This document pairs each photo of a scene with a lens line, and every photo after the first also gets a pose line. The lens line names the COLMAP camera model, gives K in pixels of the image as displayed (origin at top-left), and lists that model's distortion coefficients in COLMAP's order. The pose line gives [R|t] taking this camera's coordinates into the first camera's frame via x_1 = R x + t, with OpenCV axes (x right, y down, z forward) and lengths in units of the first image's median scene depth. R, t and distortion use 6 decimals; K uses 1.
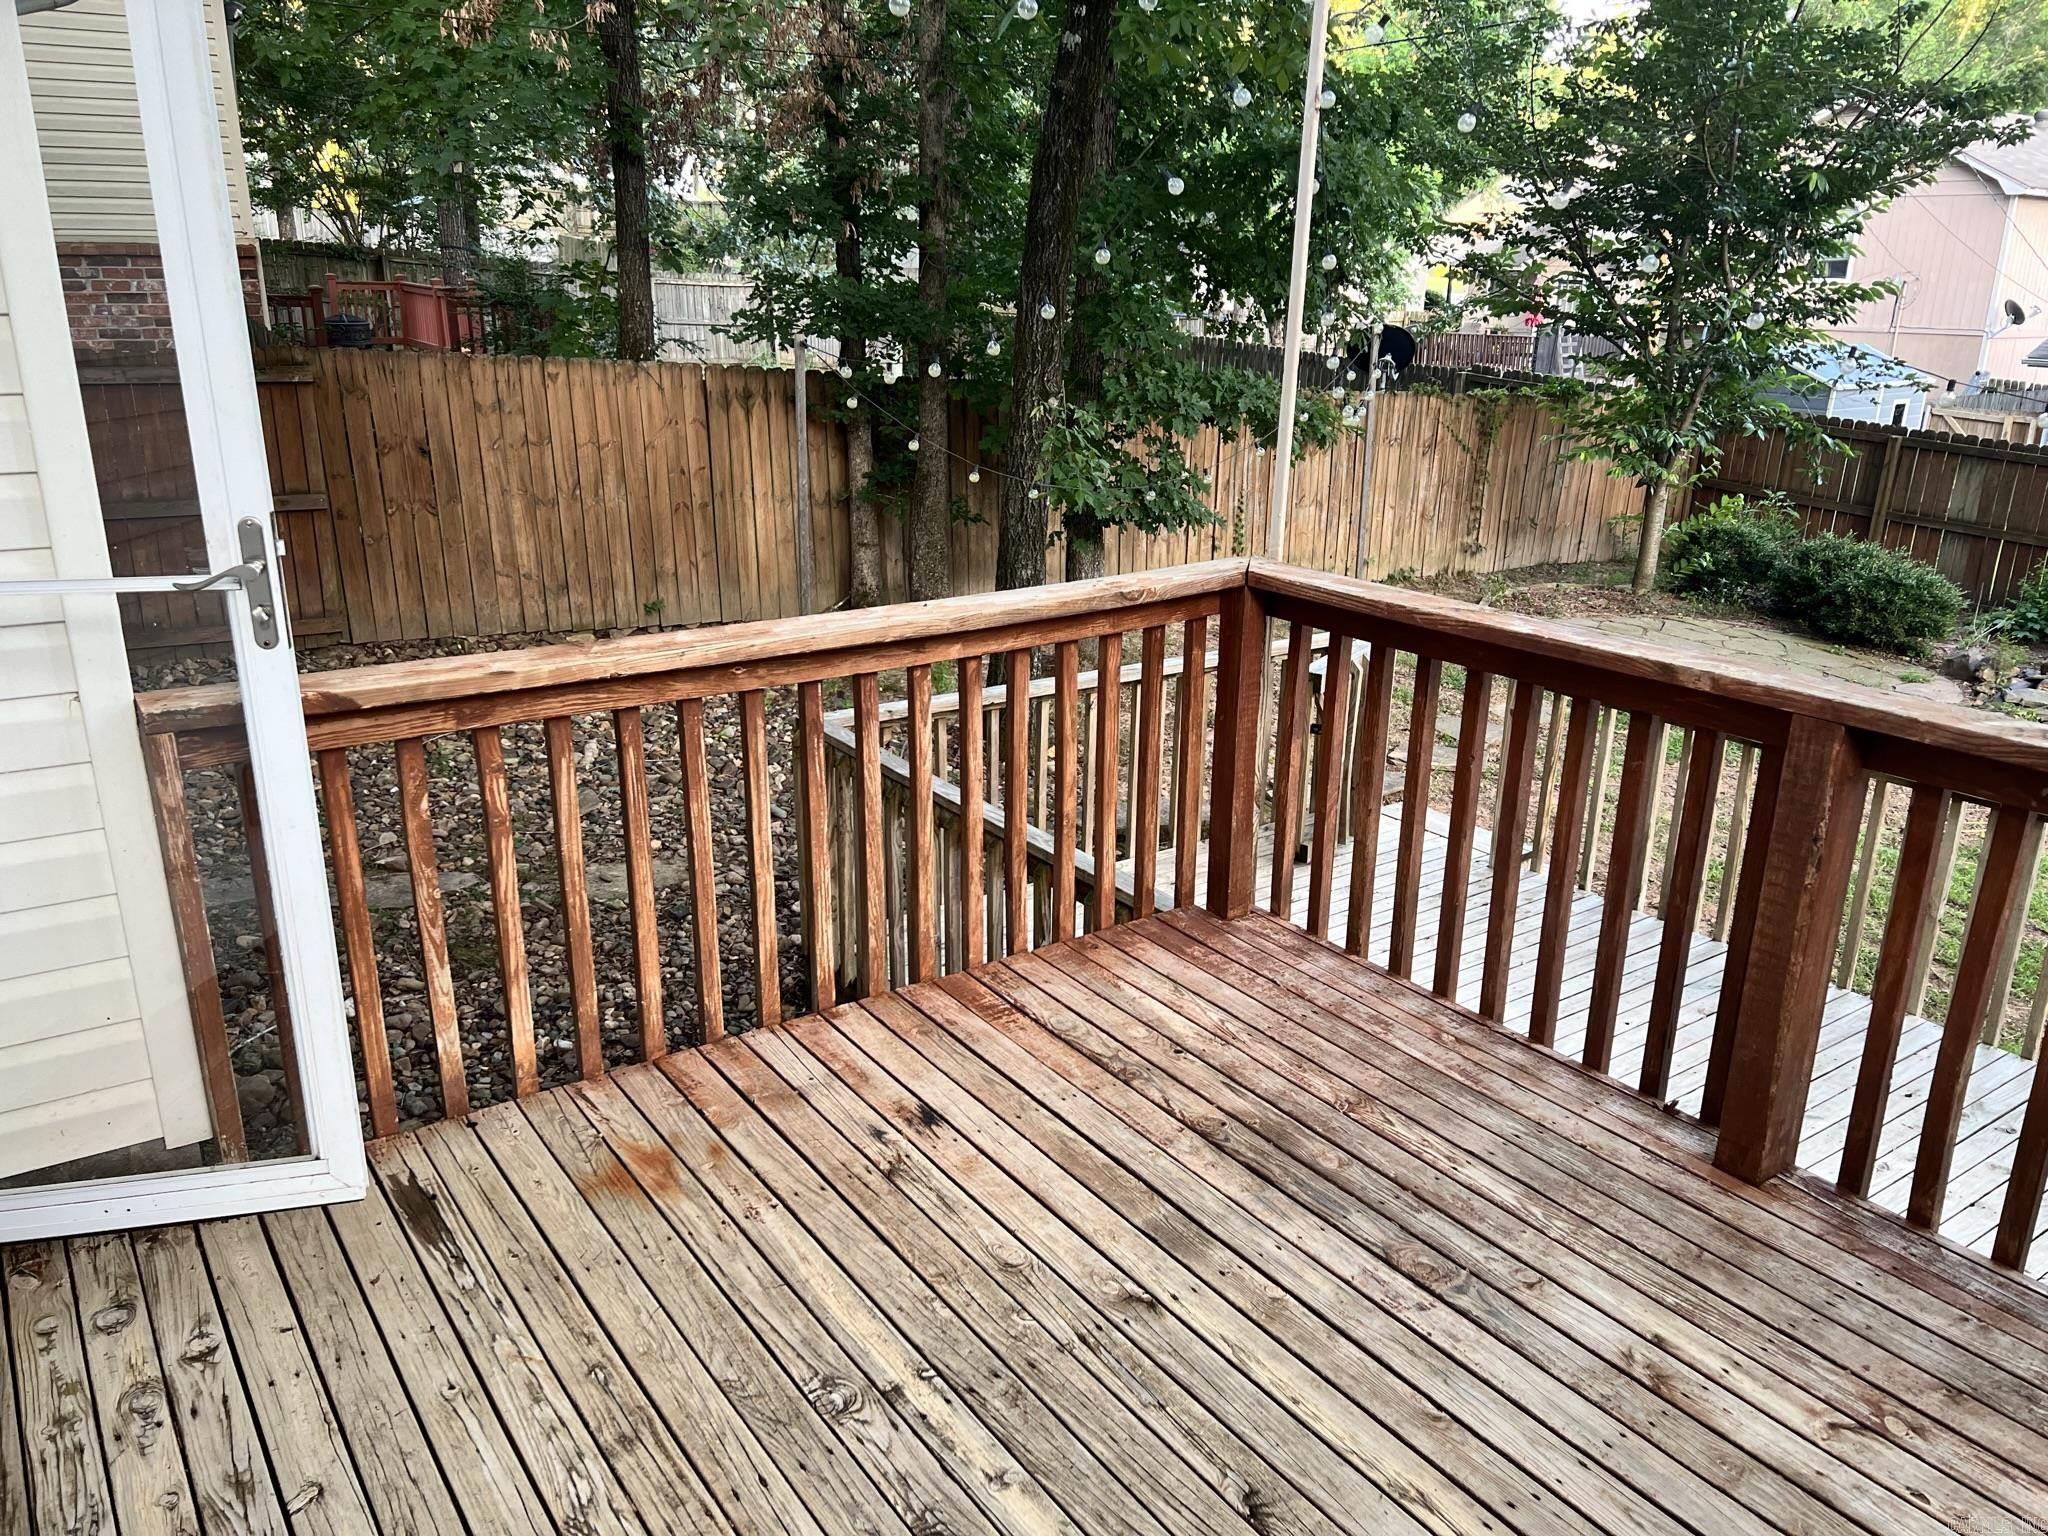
lens RADIAL K [[1543.2, 0, 1024.0], [0, 1543.2, 768.0], [0, 0, 1]] dist [0.046288, -0.056643]
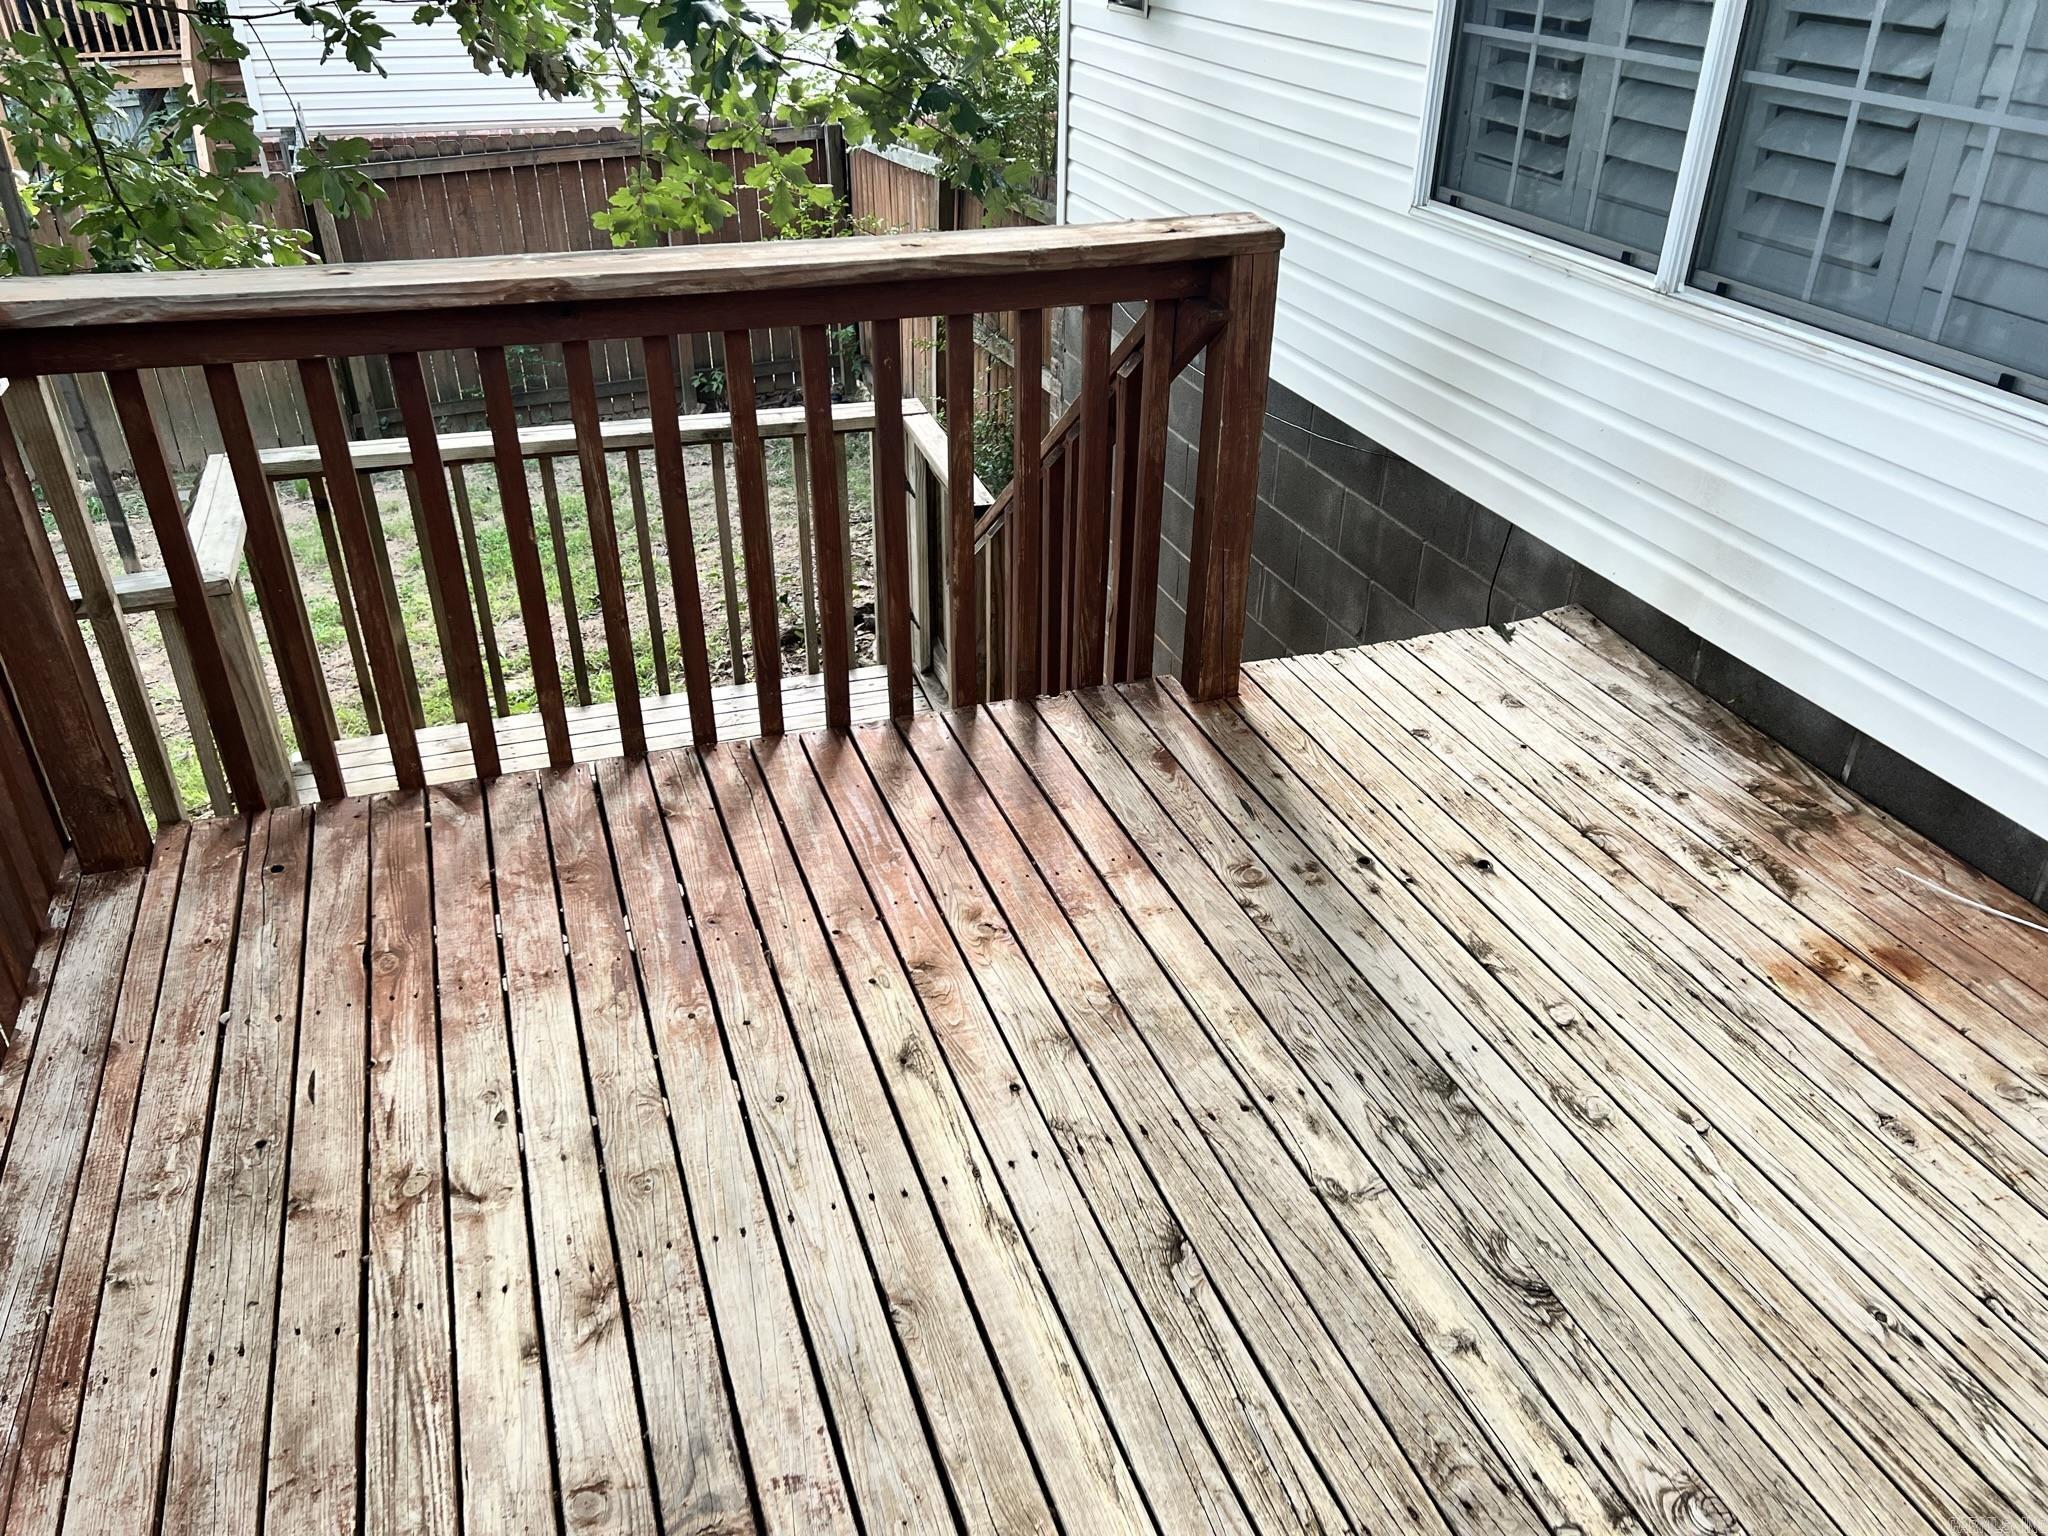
lens RADIAL K [[1543.2, 0, 1024.0], [0, 1543.2, 768.0], [0, 0, 1]] dist [0.046288, -0.056643]
pose [[-0.966246, -0.147213, 0.211417, 0.077652], [0.062687, 0.661630, 0.747206, -0.370591], [-0.249878, 0.735238, -0.630069, 1.302223]]
